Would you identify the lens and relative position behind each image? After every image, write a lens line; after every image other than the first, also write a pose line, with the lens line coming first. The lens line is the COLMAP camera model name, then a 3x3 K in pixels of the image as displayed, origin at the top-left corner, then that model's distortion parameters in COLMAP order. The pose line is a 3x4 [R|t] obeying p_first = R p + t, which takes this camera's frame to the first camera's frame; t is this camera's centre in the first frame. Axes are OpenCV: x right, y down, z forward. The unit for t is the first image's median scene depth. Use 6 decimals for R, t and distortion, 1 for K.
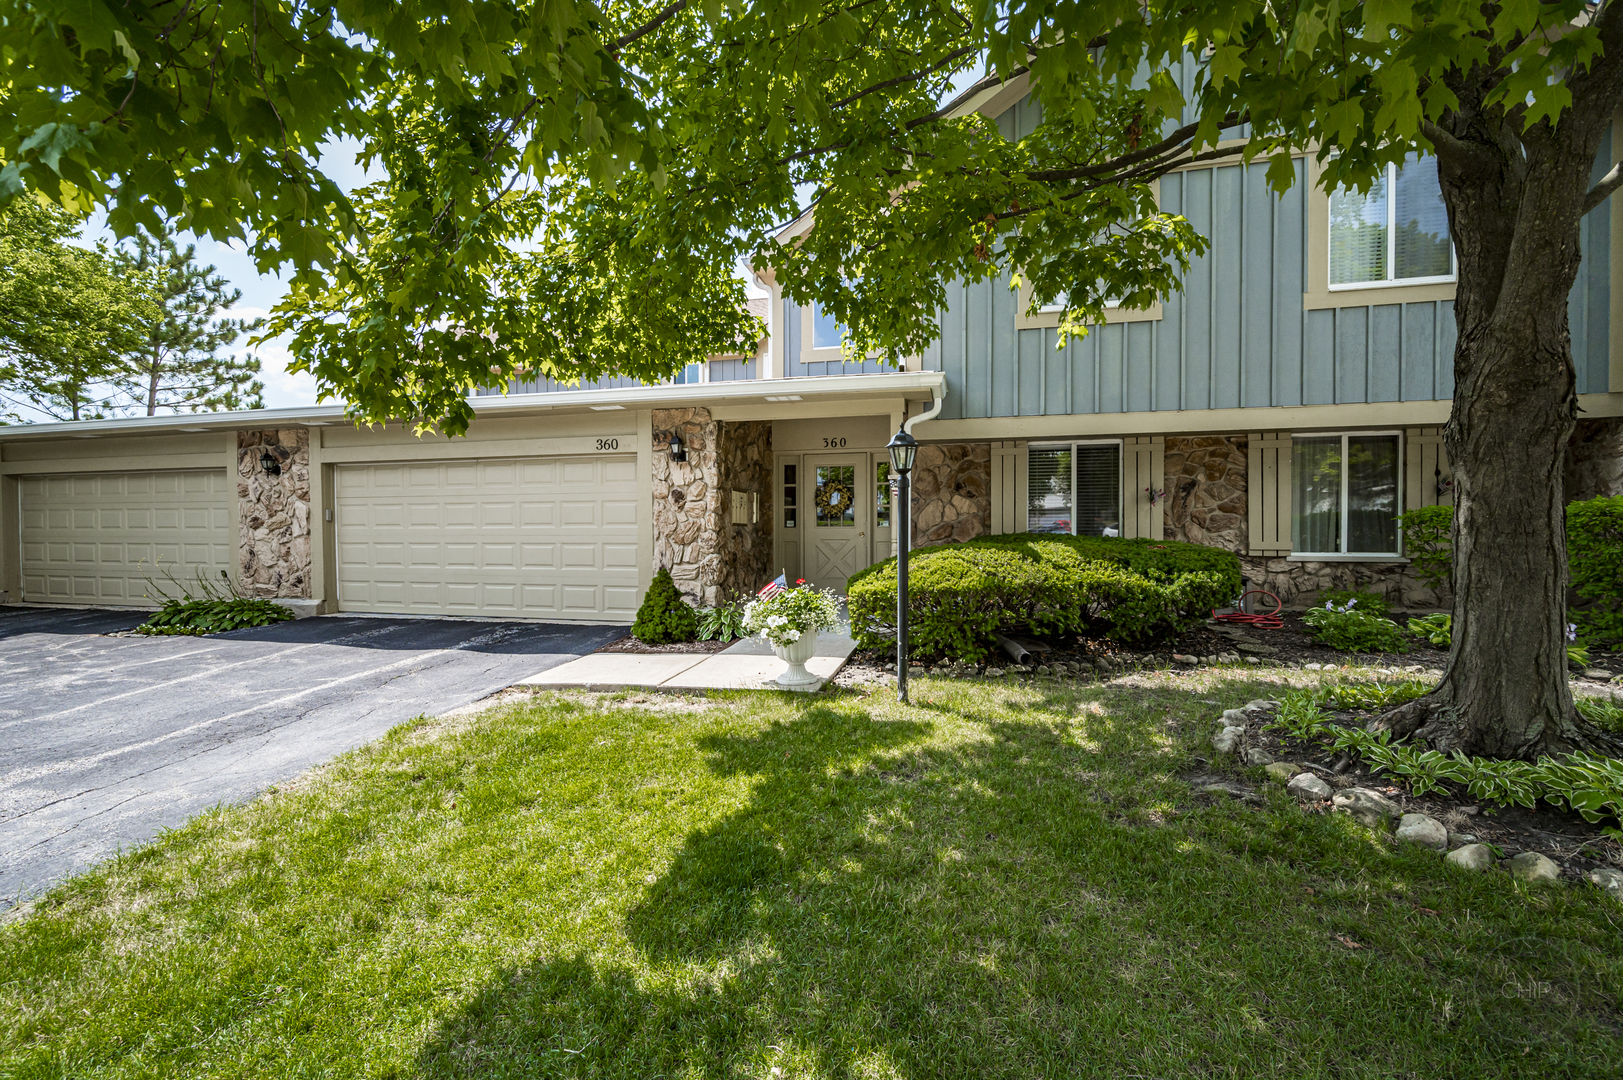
lens RADIAL K [[641.5, 0, 811.5], [0, 641.5, 534.9], [0, 0, 1]] dist [-0.003246, -0.000459]
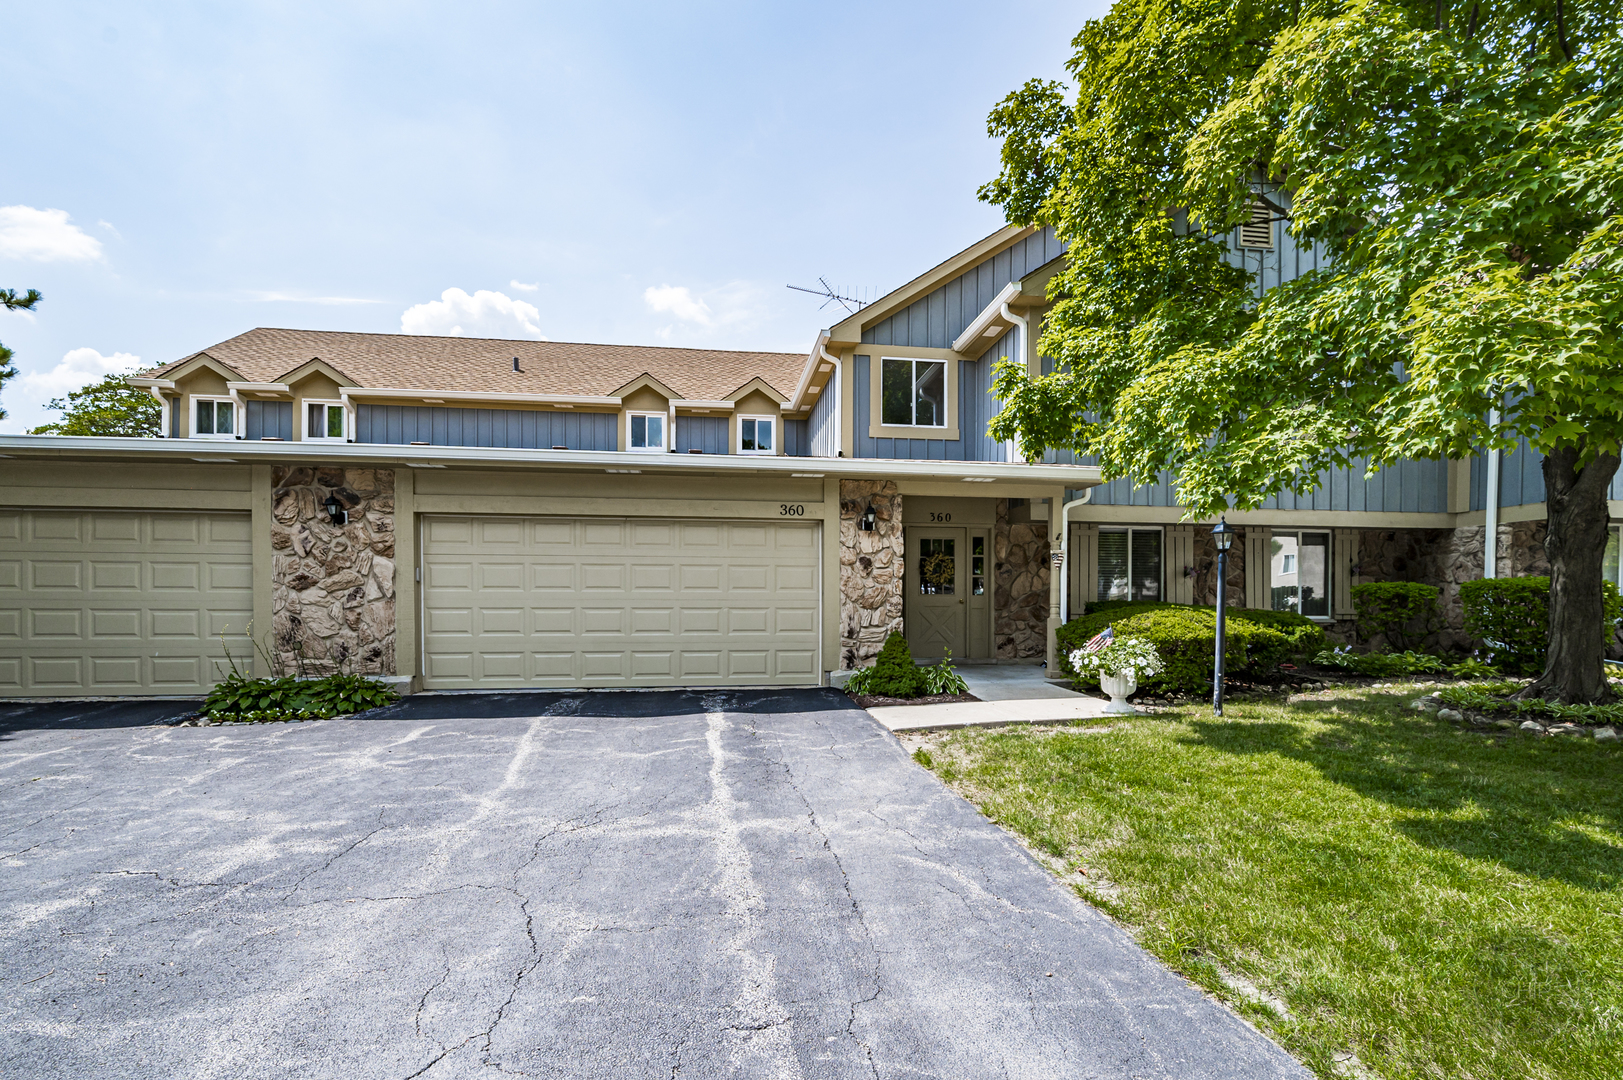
lens RADIAL K [[727.0, 0, 812.2], [0, 727.0, 602.7], [0, 0, 1]] dist [0.000352, -0.000013]
pose [[0.931651, 0.006012, 0.363304, -0.697384], [-0.001607, 0.999922, -0.012424, 0.019269], [-0.363350, 0.010991, 0.931588, -0.081889]]
